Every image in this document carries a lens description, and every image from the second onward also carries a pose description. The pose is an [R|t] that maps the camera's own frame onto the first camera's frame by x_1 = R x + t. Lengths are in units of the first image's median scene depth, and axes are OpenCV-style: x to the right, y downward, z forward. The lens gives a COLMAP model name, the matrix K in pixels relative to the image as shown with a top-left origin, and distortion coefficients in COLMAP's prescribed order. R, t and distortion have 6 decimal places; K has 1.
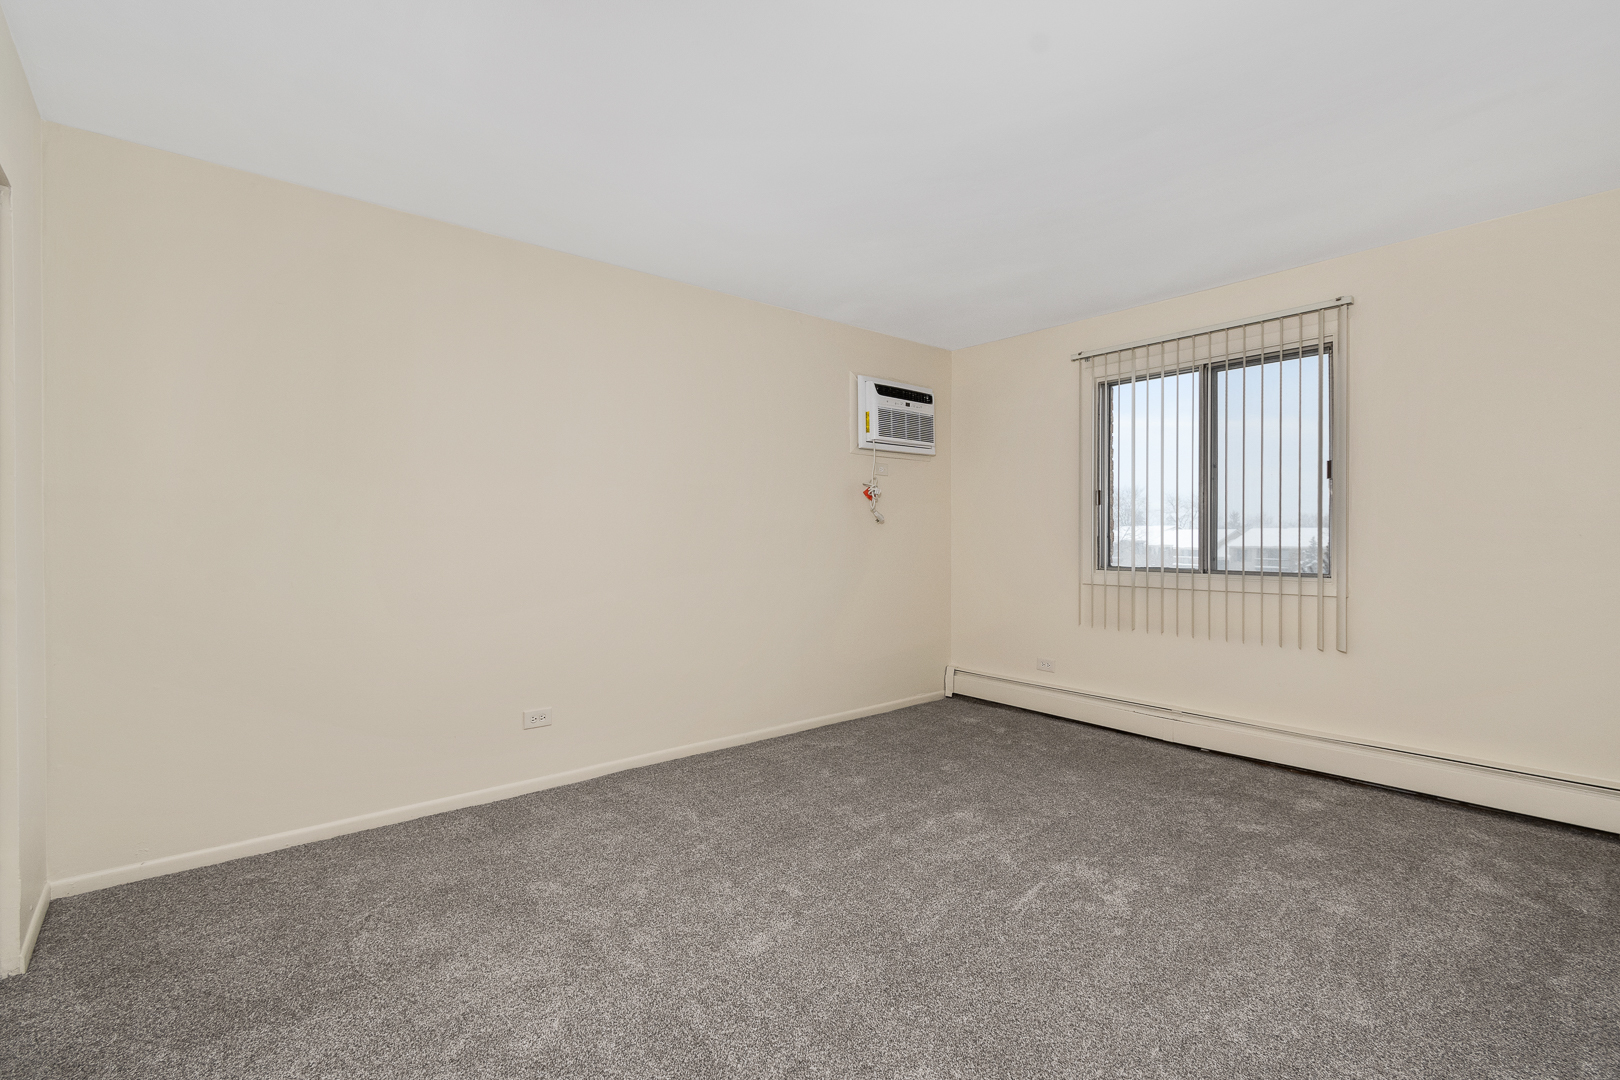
lens RADIAL K [[725.4, 0, 808.2], [0, 725.4, 536.0], [0, 0, 1]] dist [0.003333, -0.001175]
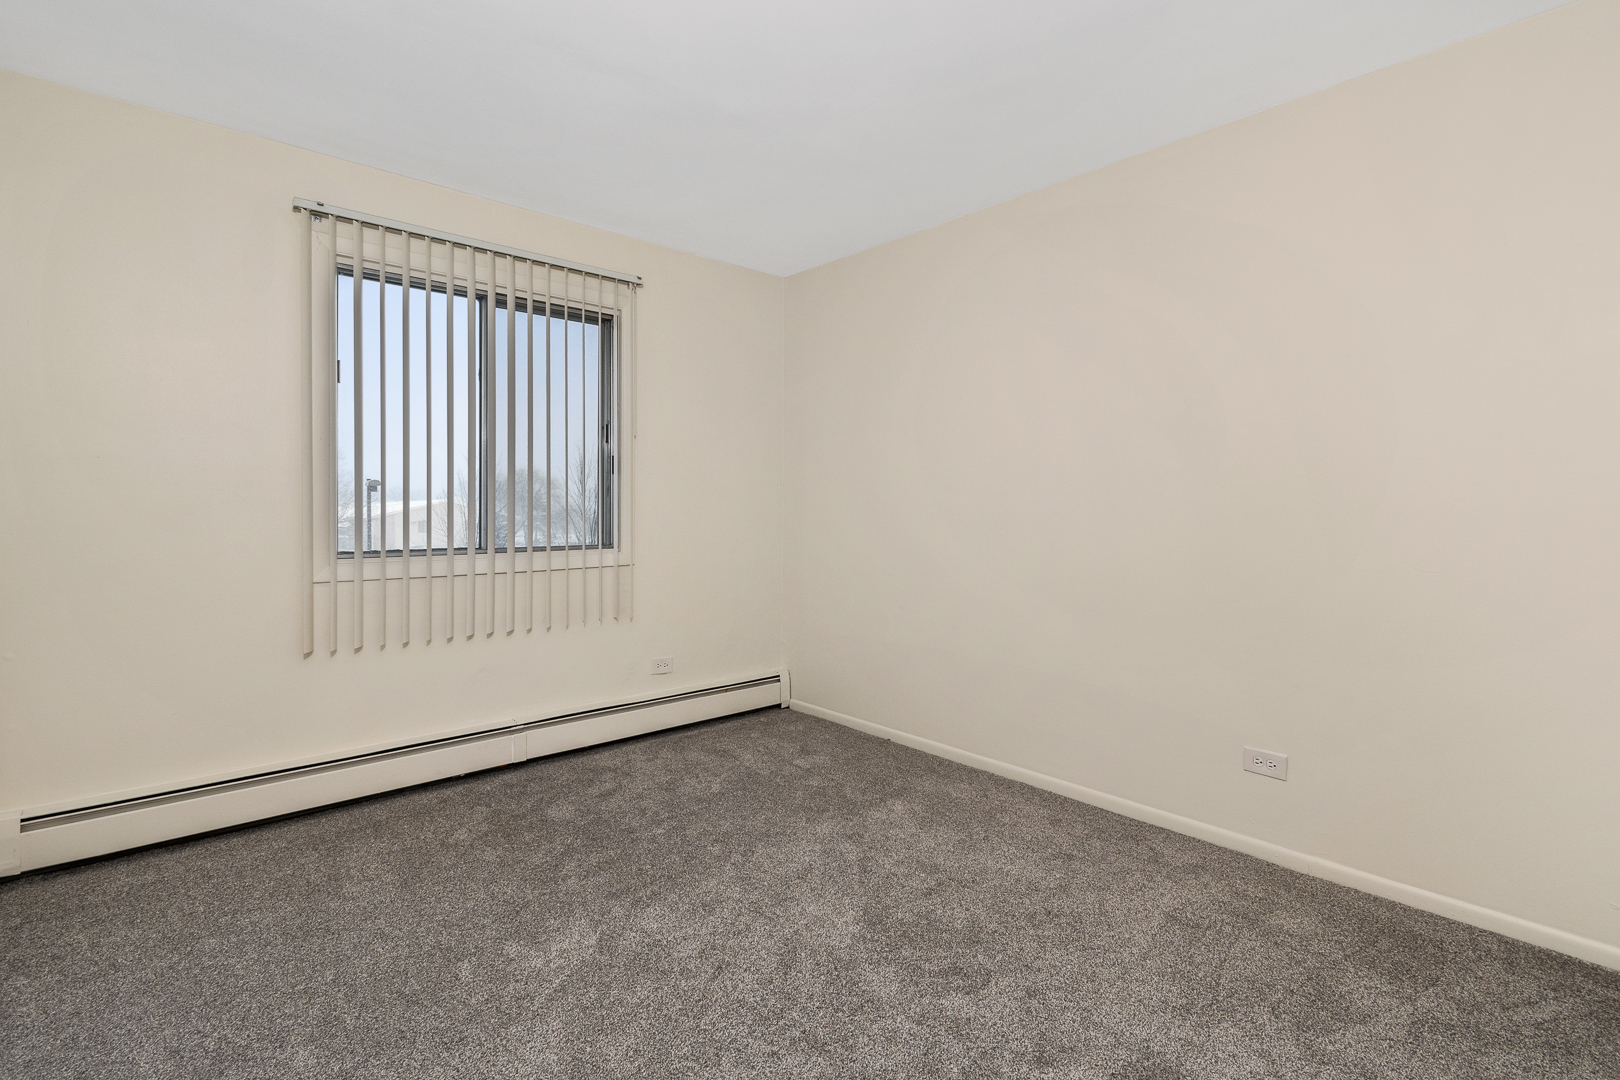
lens RADIAL K [[725.4, 0, 808.2], [0, 725.4, 536.0], [0, 0, 1]] dist [0.003333, -0.001175]
pose [[-0.006705, -0.023974, 0.999690, -0.288797], [-0.002616, 0.999710, 0.023957, 0.014417], [-0.999974, -0.002454, -0.006766, 0.697600]]
